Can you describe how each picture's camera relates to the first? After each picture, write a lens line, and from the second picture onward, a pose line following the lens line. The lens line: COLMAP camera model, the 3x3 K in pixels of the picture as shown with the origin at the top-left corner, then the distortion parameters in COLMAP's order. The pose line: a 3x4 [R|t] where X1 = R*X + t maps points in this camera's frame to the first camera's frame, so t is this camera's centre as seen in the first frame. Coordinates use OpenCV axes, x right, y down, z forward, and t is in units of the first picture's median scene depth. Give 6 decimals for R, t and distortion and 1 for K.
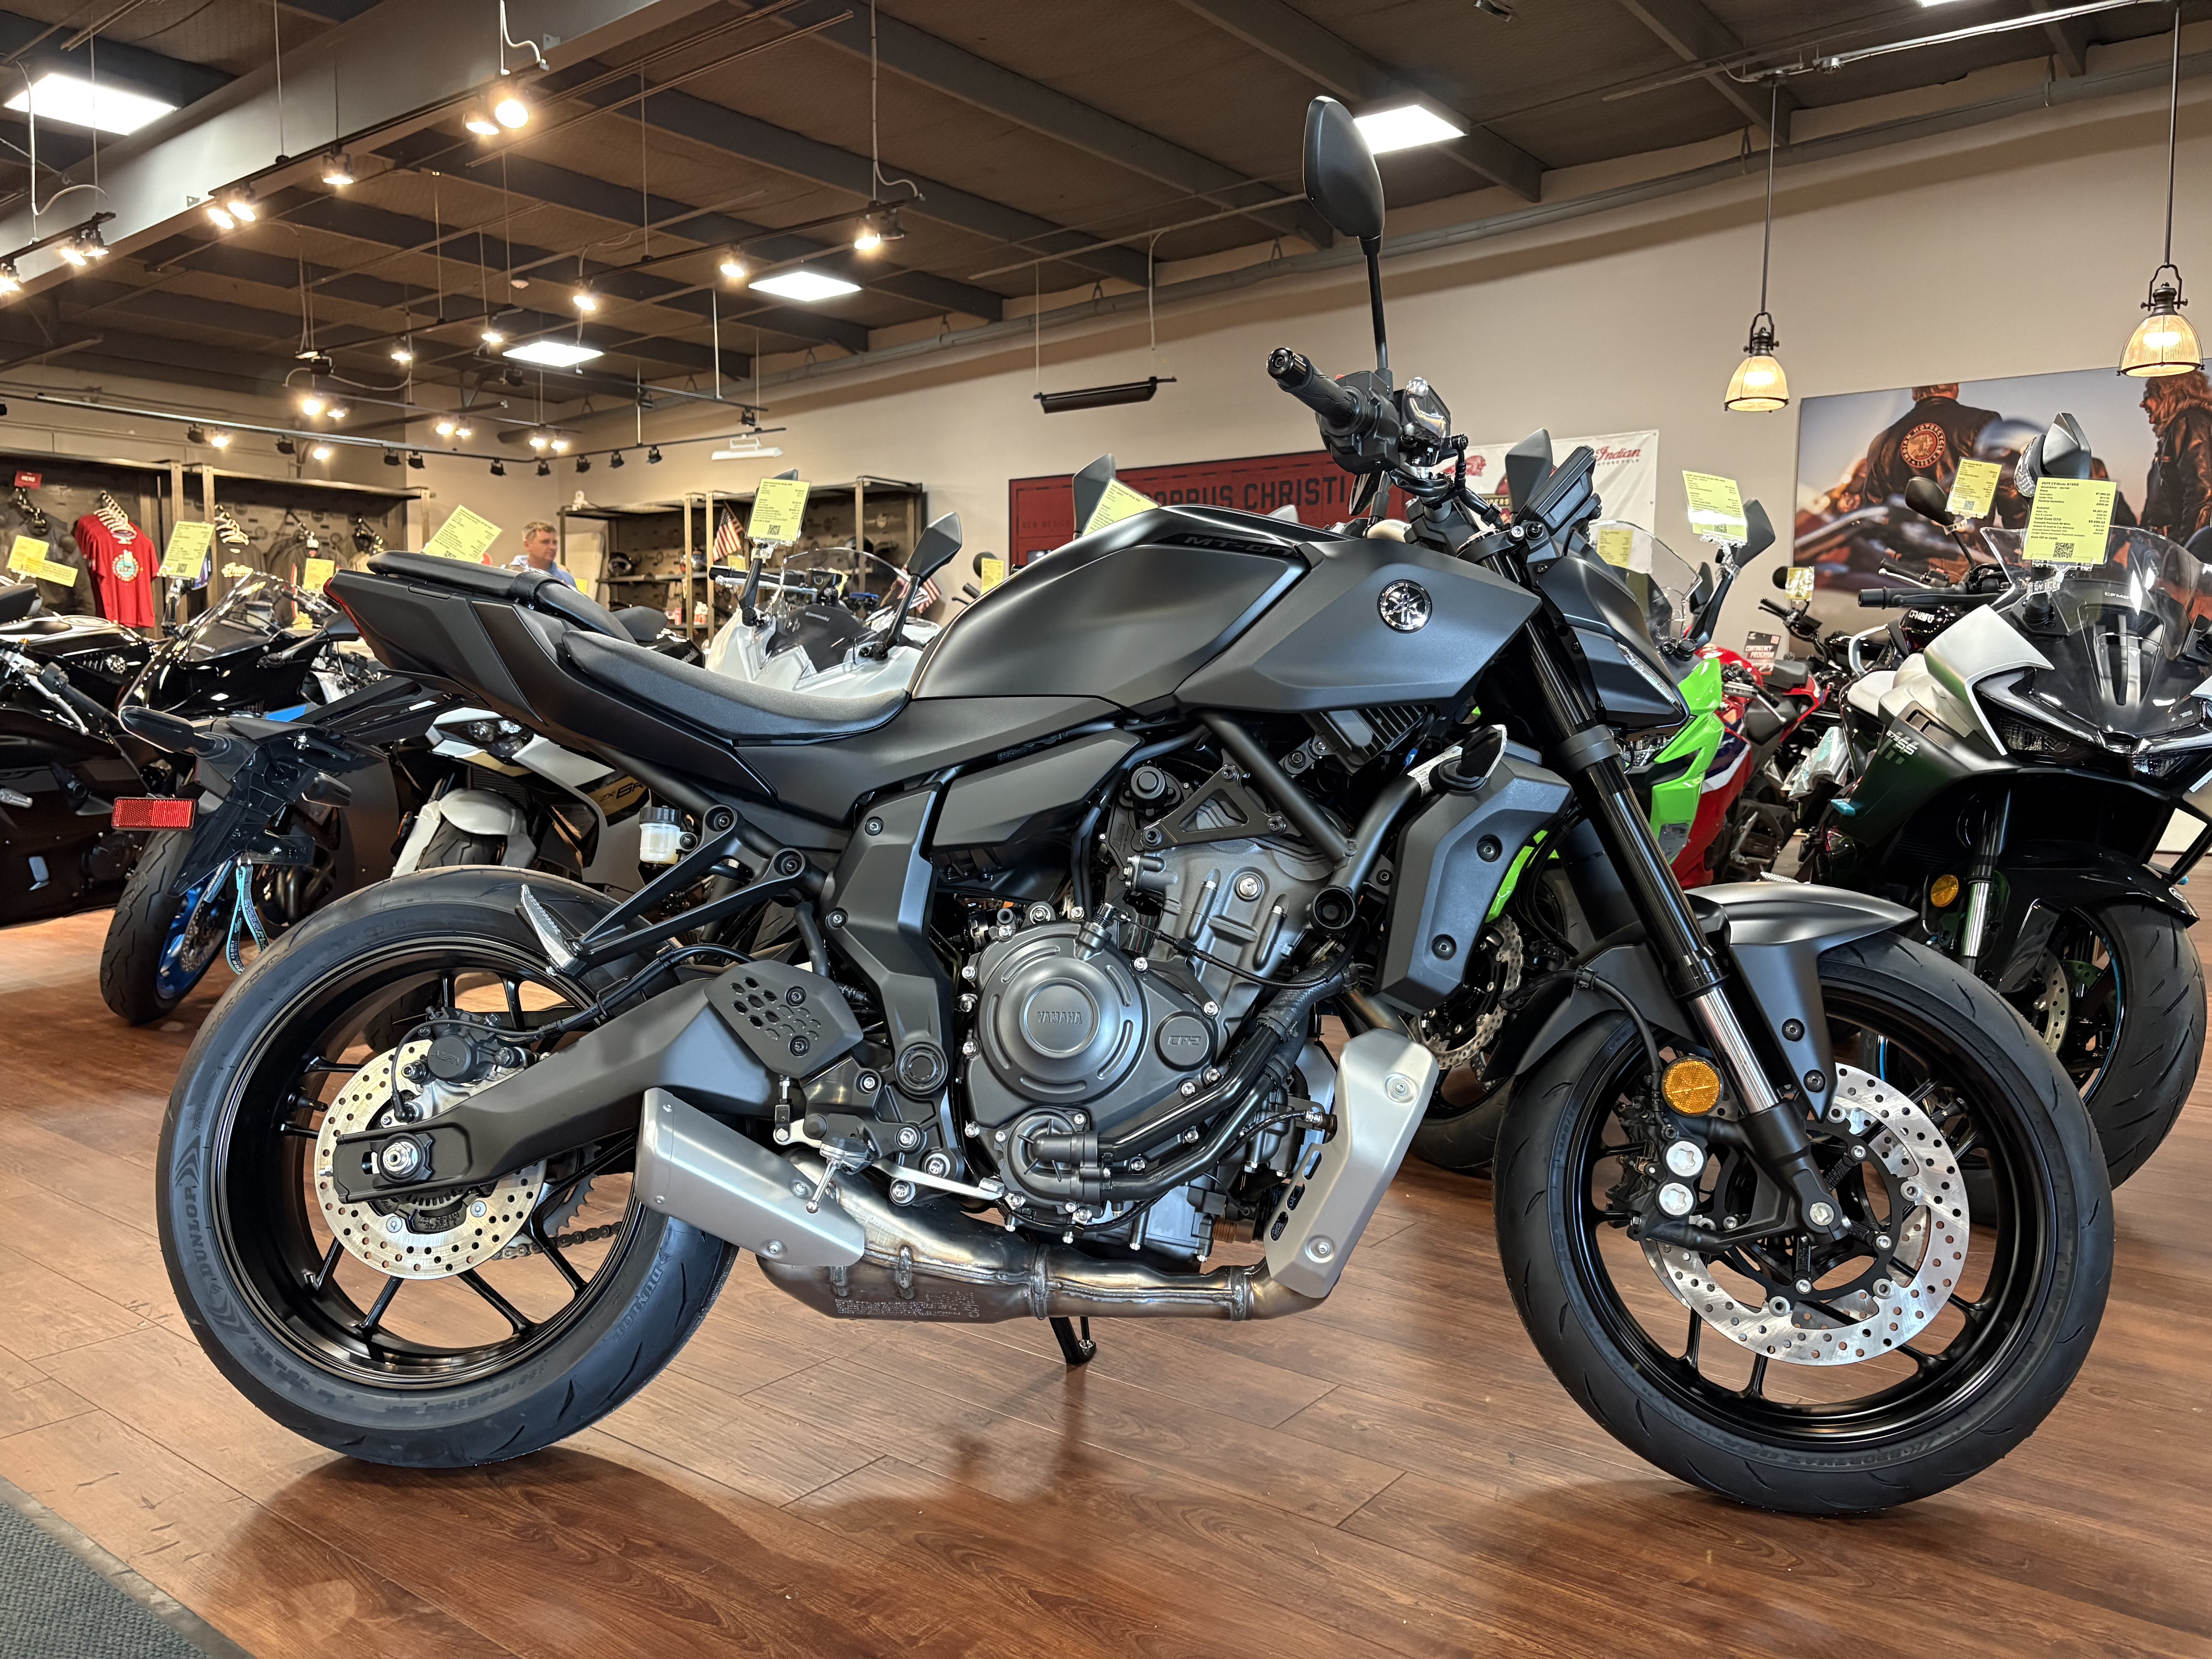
lens RADIAL K [[1683.3, 0, 1127.4], [0, 1683.3, 828.9], [0, 0, 1]] dist [0.036266, -0.044810]
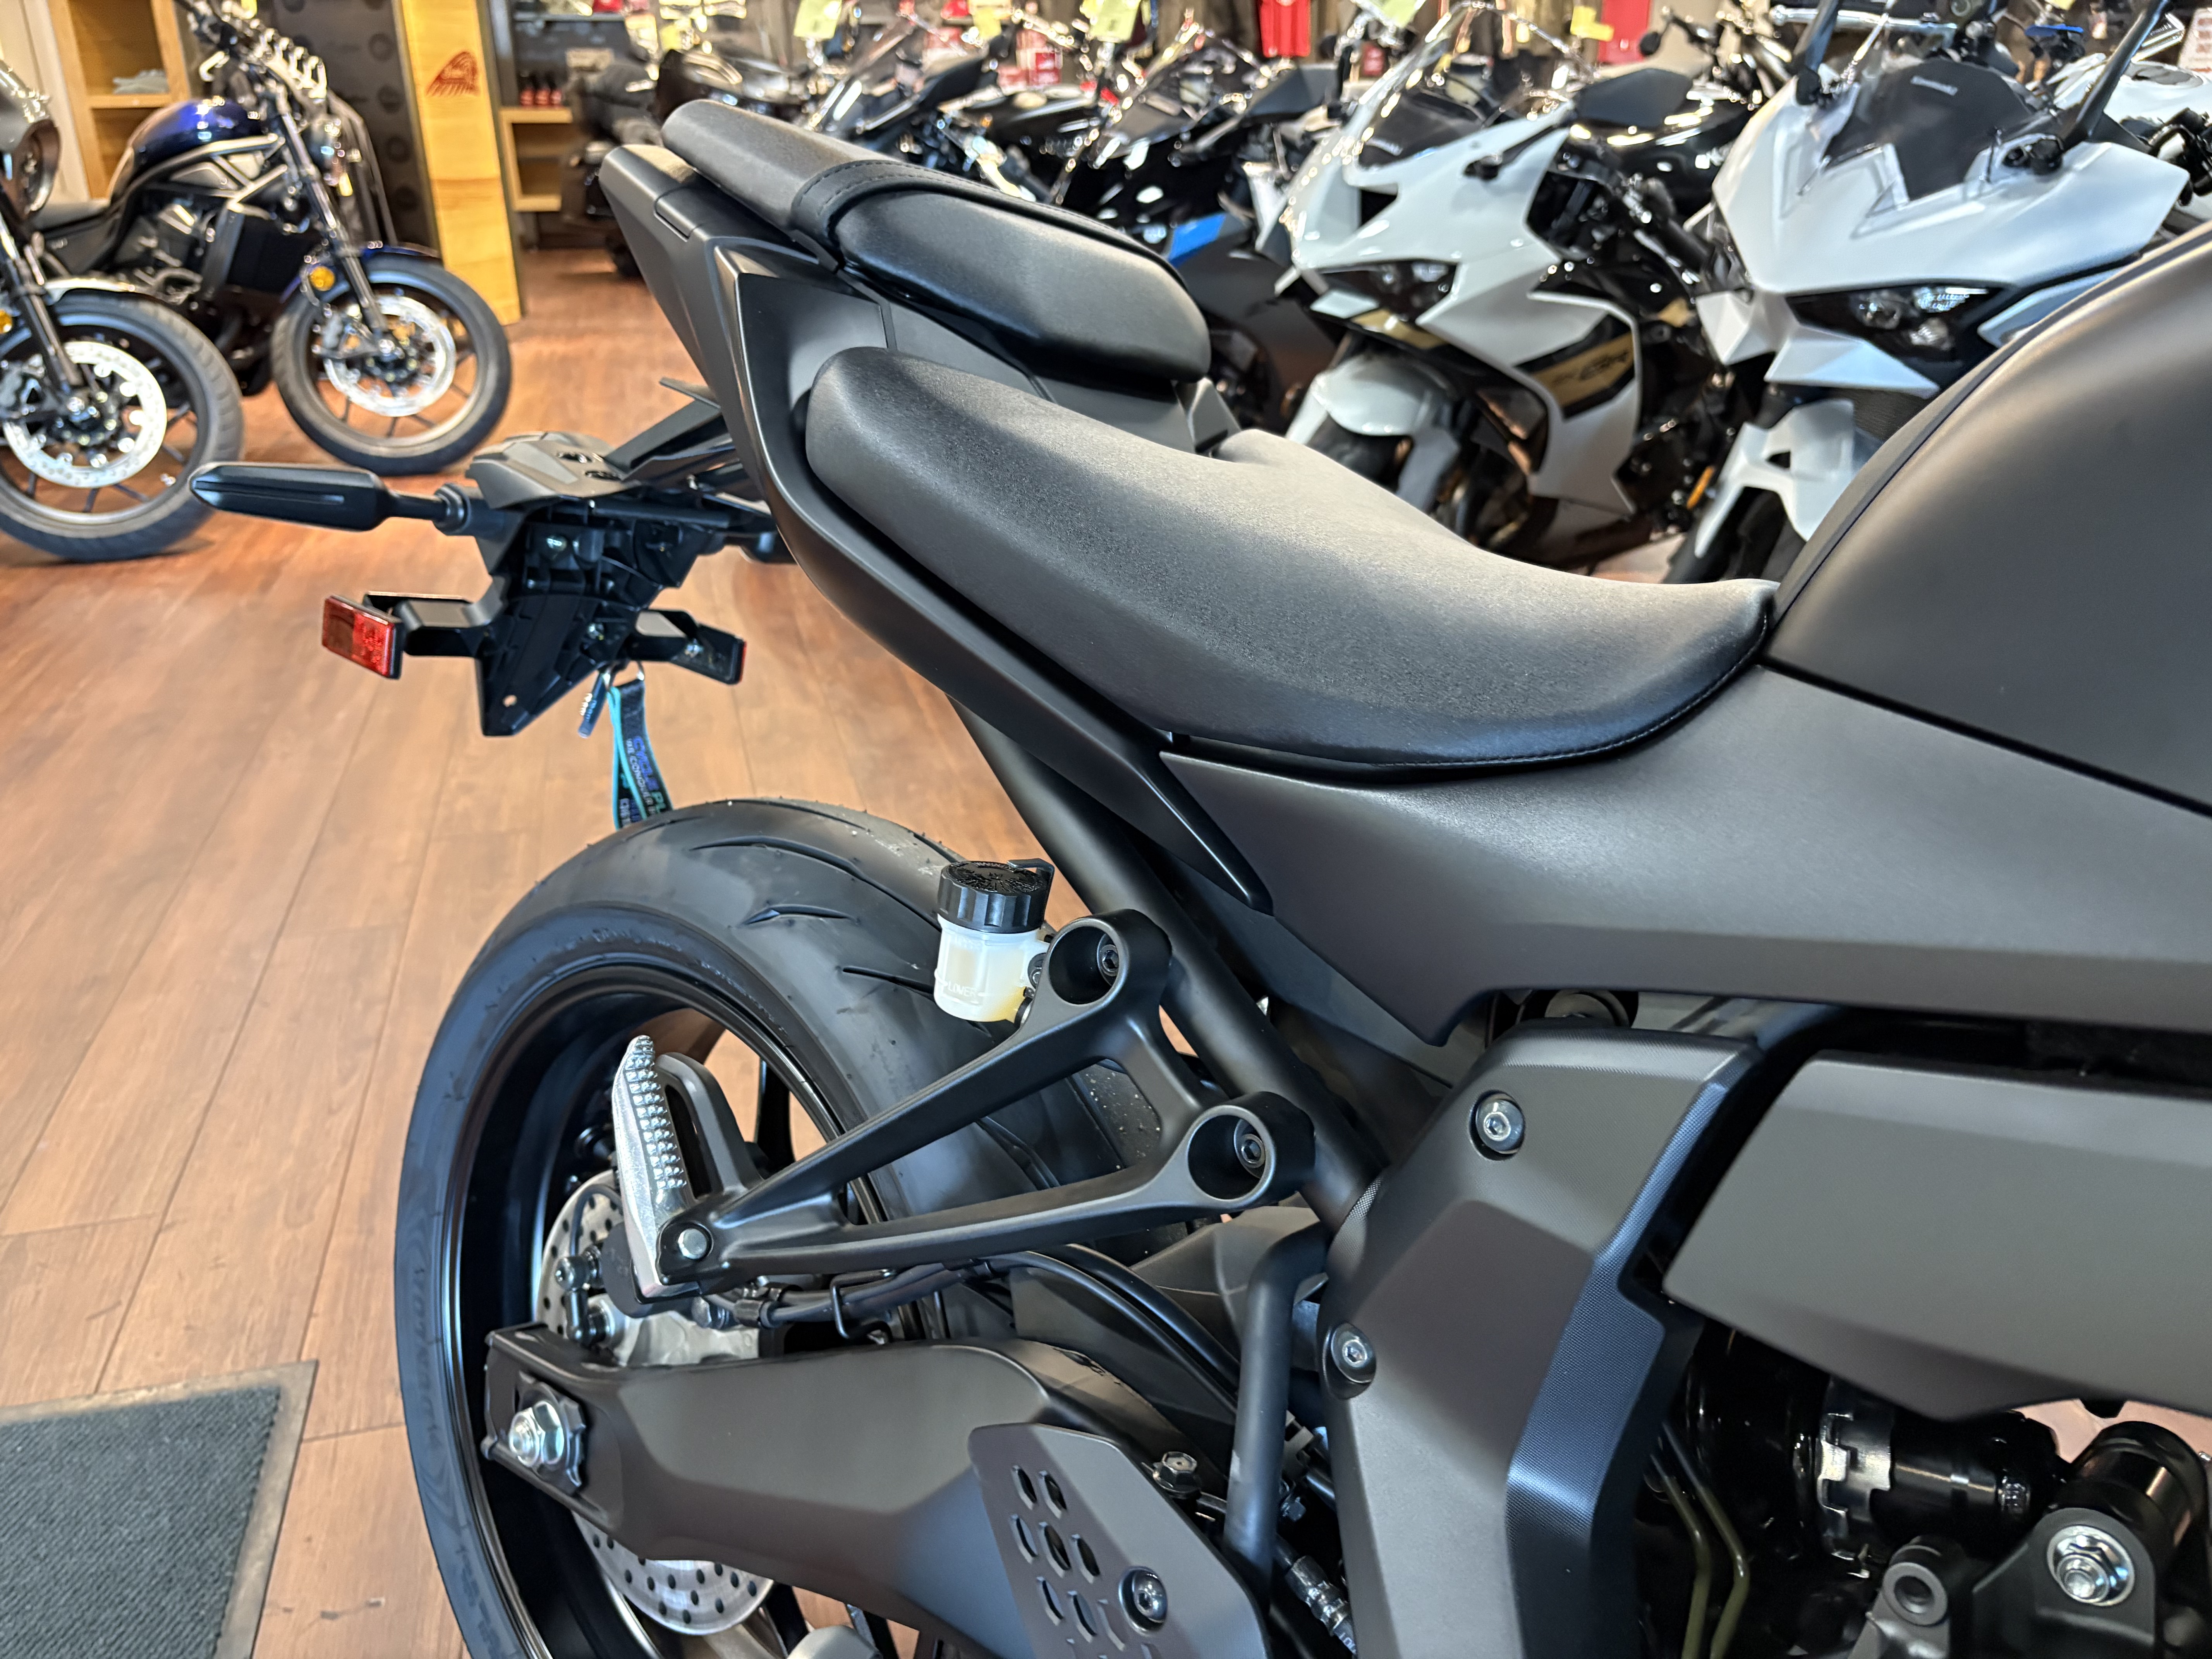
lens RADIAL K [[1683.3, 0, 1091.7], [0, 1683.3, 827.2], [0, 0, 1]] dist [0.036266, -0.044810]
pose [[0.780041, 0.231915, -0.581163, -0.023340], [-0.033697, 0.943001, 0.331079, -0.071136], [0.624820, -0.238671, 0.743395, 0.363723]]
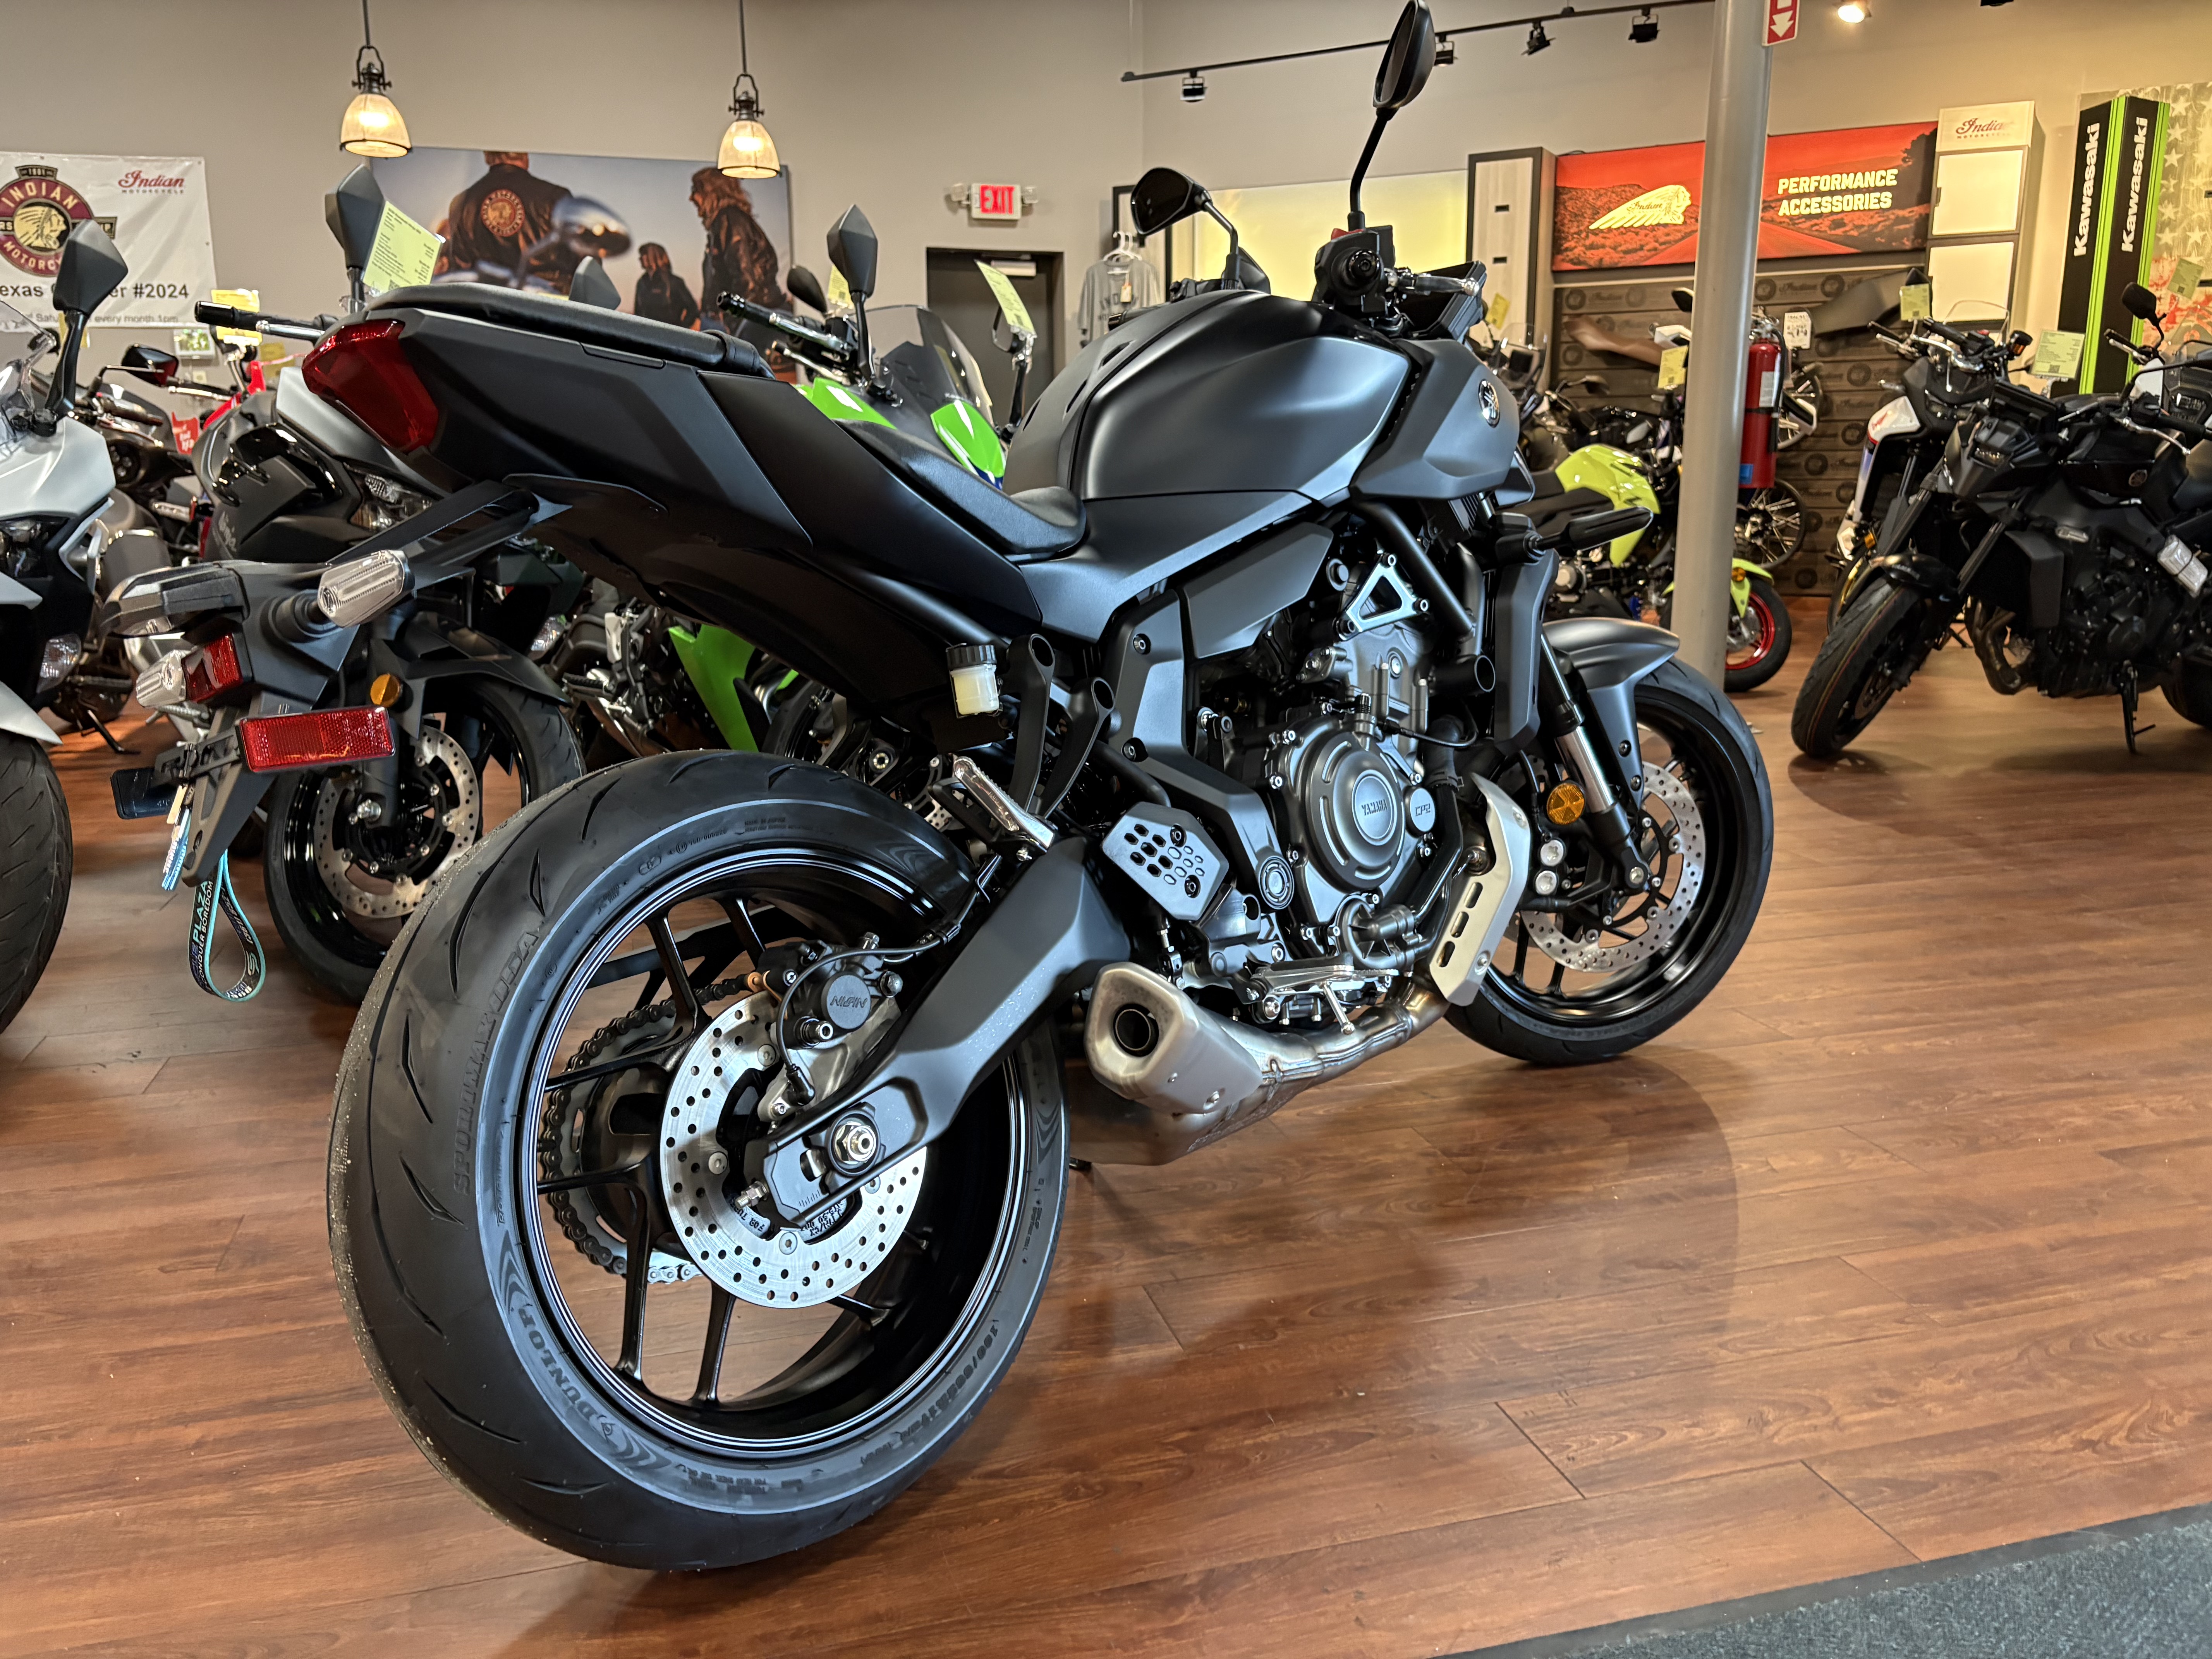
lens RADIAL K [[1683.3, 0, 1120.1], [0, 1683.3, 839.7], [0, 0, 1]] dist [0.036266, -0.044810]
pose [[0.602688, -0.179356, 0.777560, -0.434154], [0.068002, 0.982413, 0.173900, -0.028464], [-0.795074, -0.051932, 0.604284, 0.218000]]
